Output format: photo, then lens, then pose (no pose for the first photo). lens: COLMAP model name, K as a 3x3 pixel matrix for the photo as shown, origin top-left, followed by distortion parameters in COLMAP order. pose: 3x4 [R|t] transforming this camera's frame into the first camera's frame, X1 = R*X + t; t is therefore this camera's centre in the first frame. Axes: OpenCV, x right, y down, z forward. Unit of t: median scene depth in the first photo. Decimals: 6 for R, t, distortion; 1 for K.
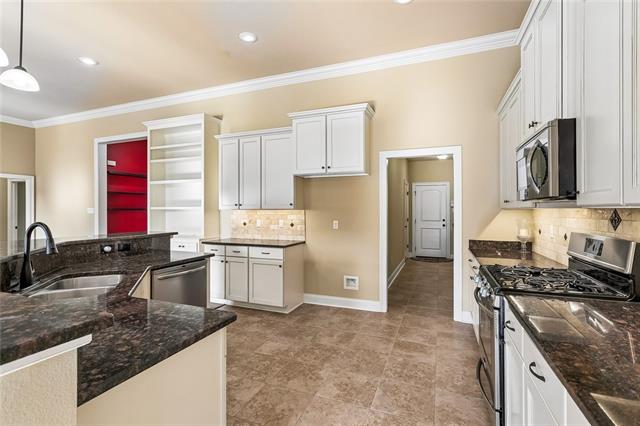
lens RADIAL K [[306.4, 0, 318.7], [0, 306.4, 215.3], [0, 0, 1]] dist [0.001682, 0.000452]
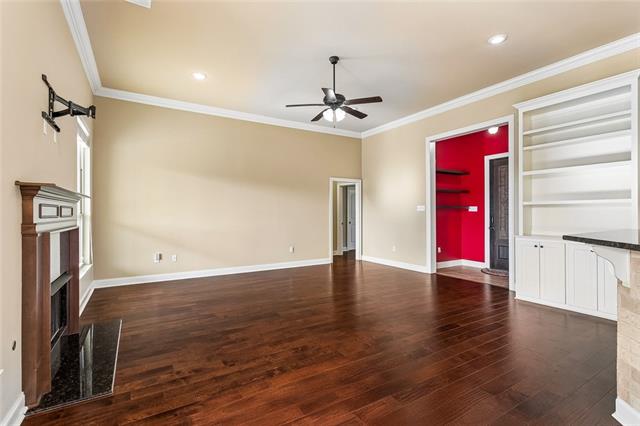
lens RADIAL K [[306.4, 0, 318.7], [0, 306.4, 215.3], [0, 0, 1]] dist [0.001682, 0.000452]
pose [[0.800354, 0.006629, -0.599491, -0.405005], [-0.014556, 0.999859, -0.008377, 0.021284], [0.599351, 0.015431, 0.800338, -0.021685]]
